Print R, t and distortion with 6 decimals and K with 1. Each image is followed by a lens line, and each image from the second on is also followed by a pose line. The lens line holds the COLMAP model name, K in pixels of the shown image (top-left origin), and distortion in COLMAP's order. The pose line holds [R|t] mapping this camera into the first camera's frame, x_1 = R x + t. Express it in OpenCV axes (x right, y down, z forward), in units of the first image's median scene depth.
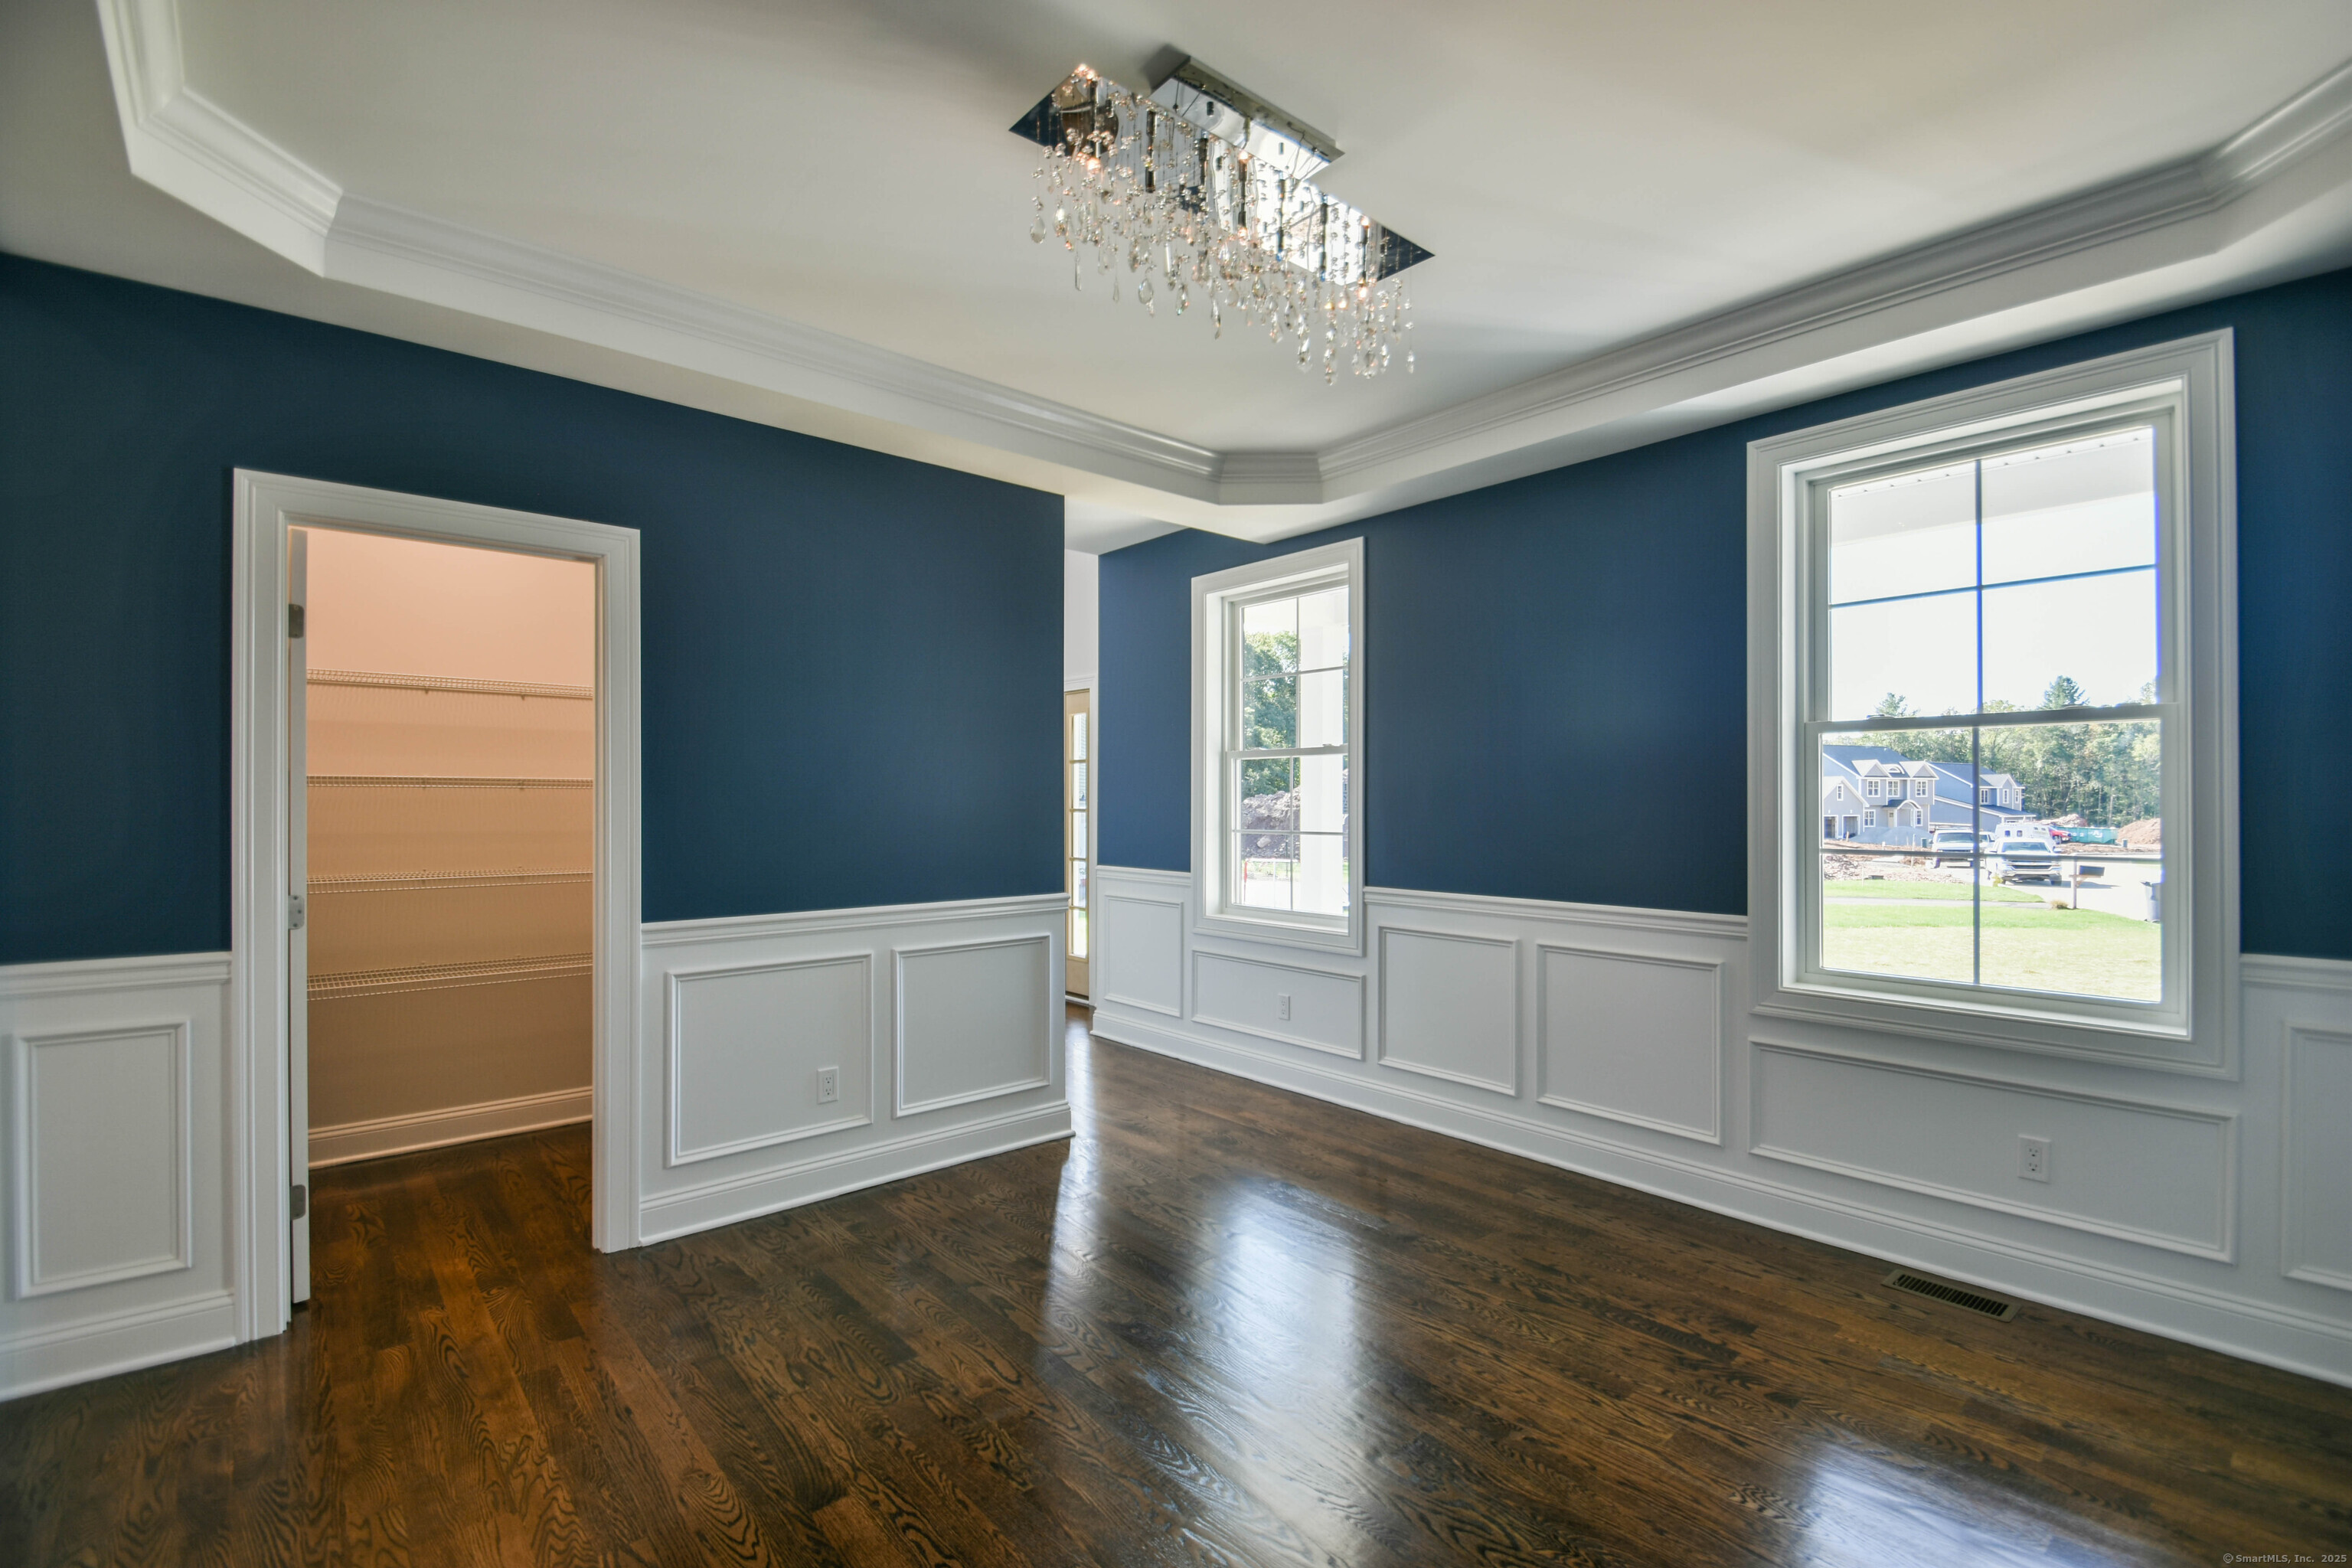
lens RADIAL K [[1026.7, 0, 1176.0], [0, 1026.7, 784.0], [0, 0, 1]] dist [-0.000656, -0.000050]
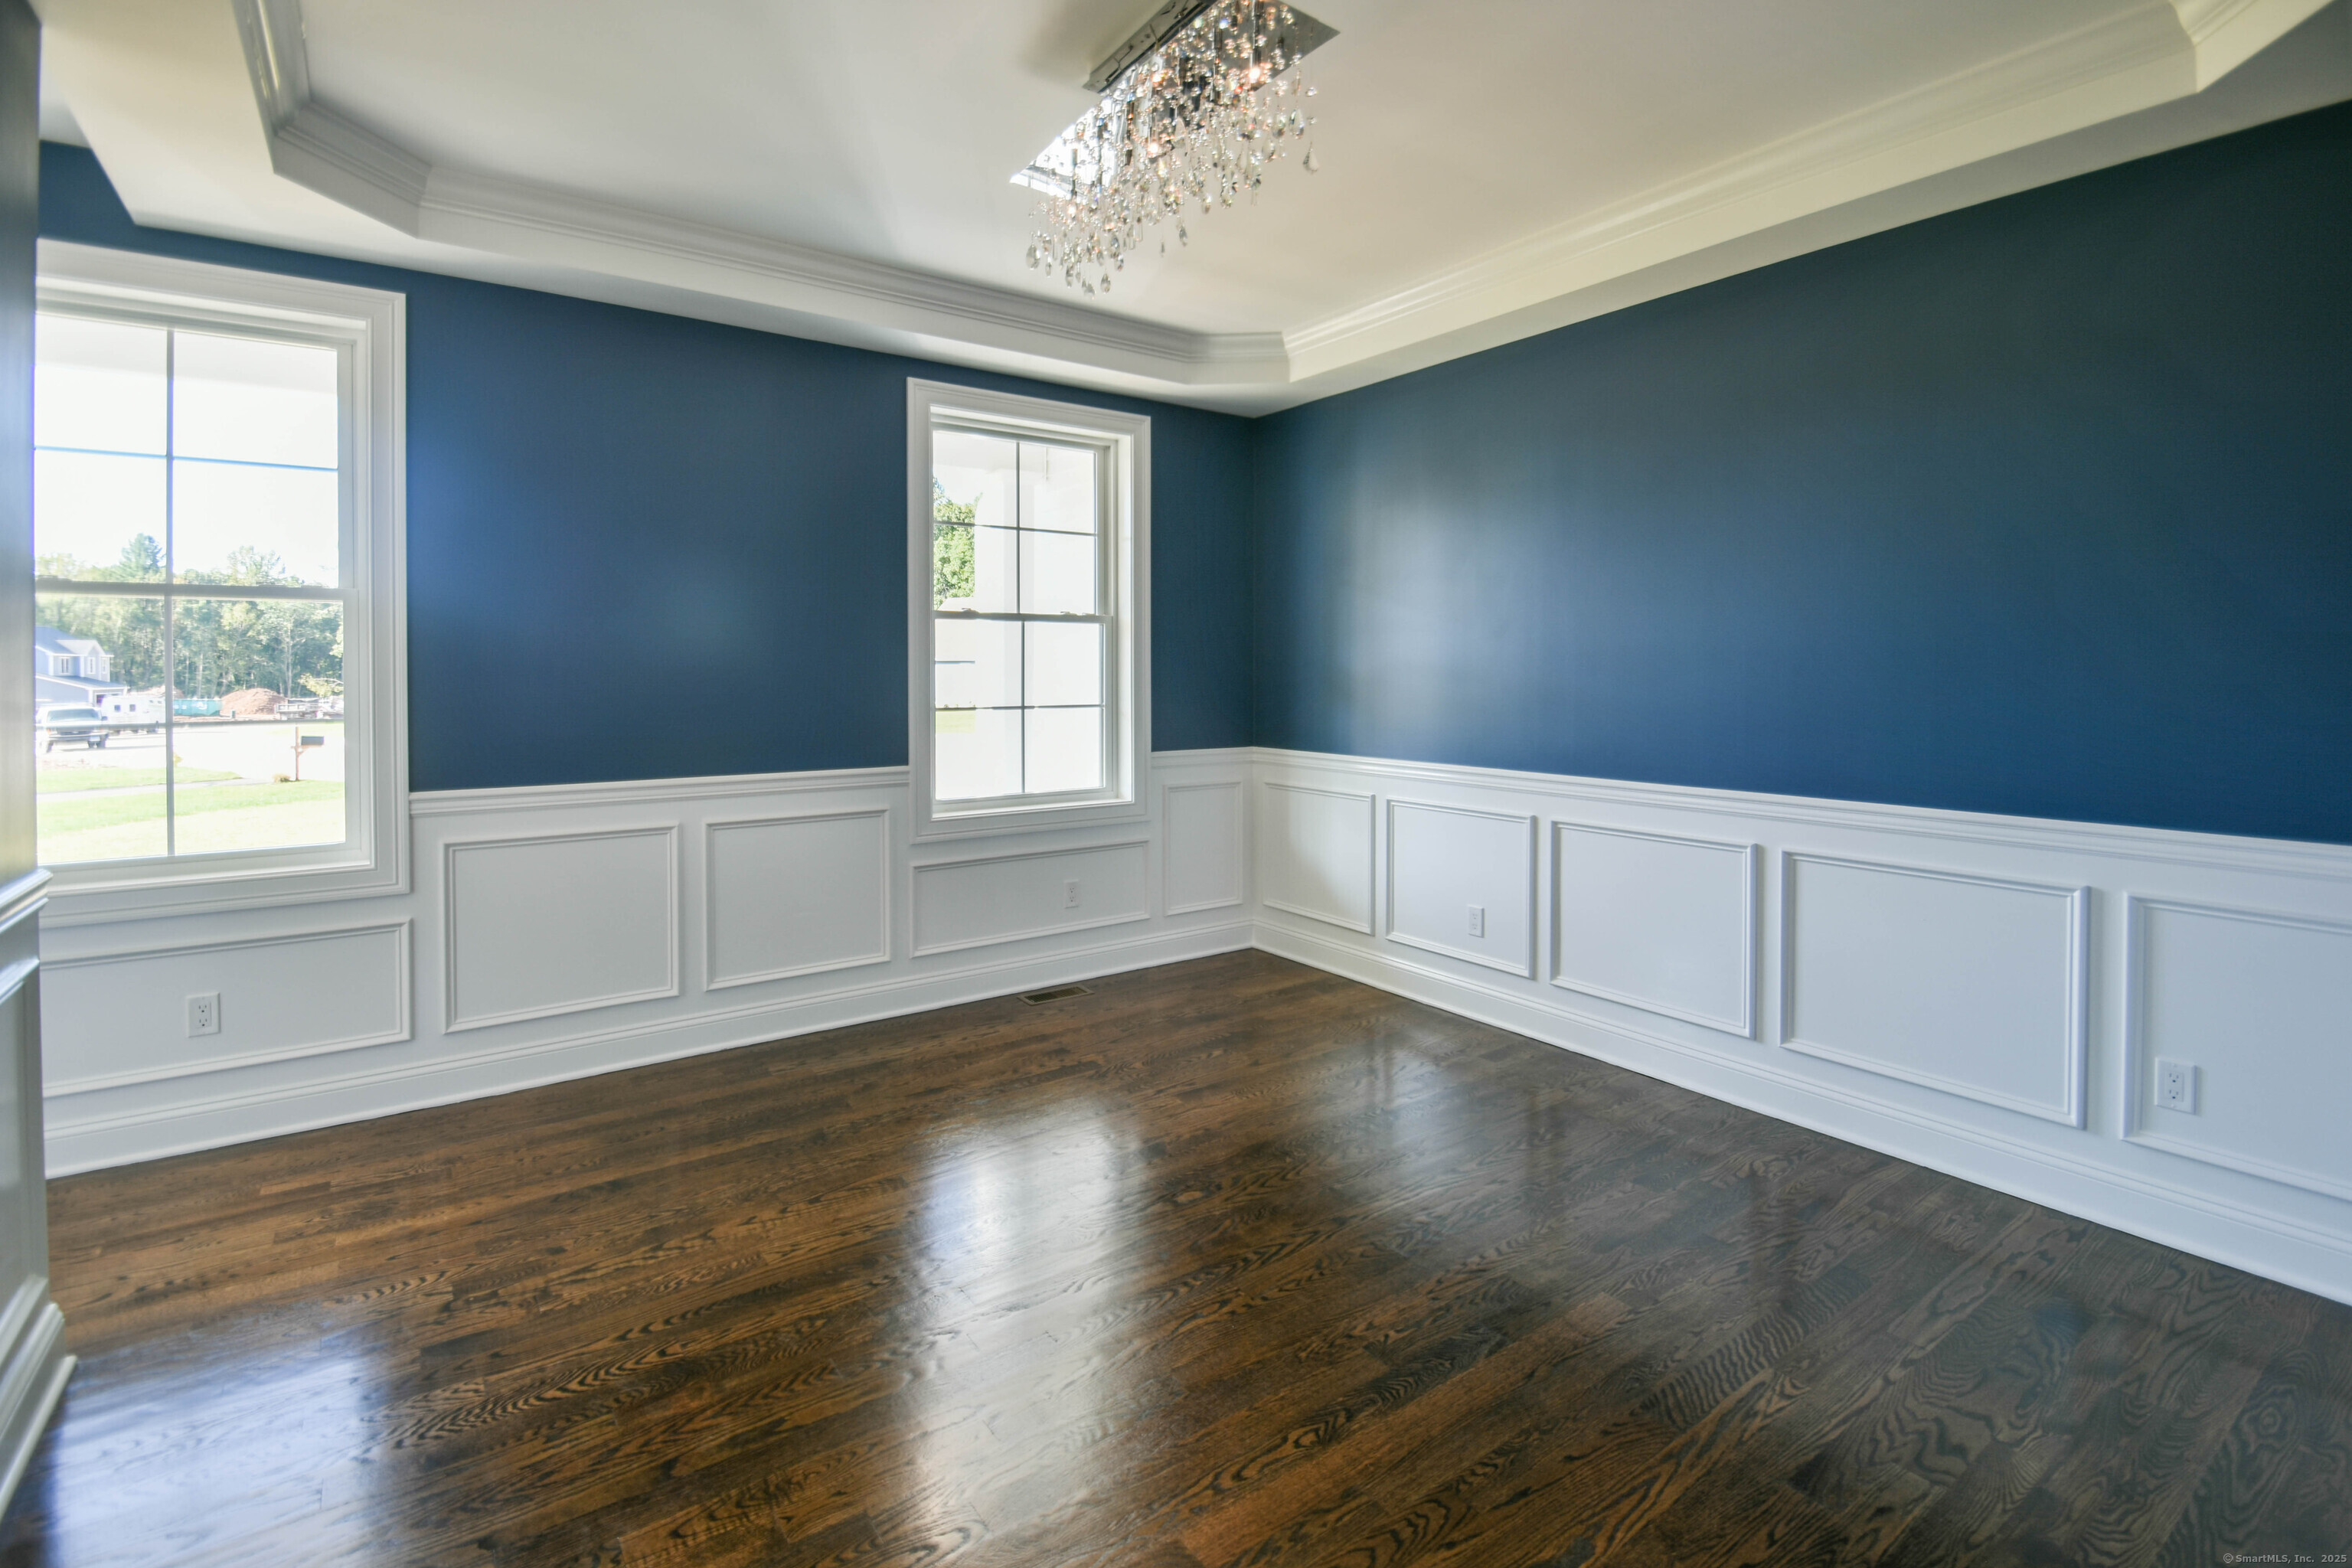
lens RADIAL K [[1096.9, 0, 1167.3], [0, 1096.9, 669.3], [0, 0, 1]] dist [0.002629, -0.000297]
pose [[0.100167, -0.000742, 0.994970, -0.608065], [-0.014480, 0.999893, 0.002203, 0.005908], [-0.994865, -0.014628, 0.100145, 0.482623]]
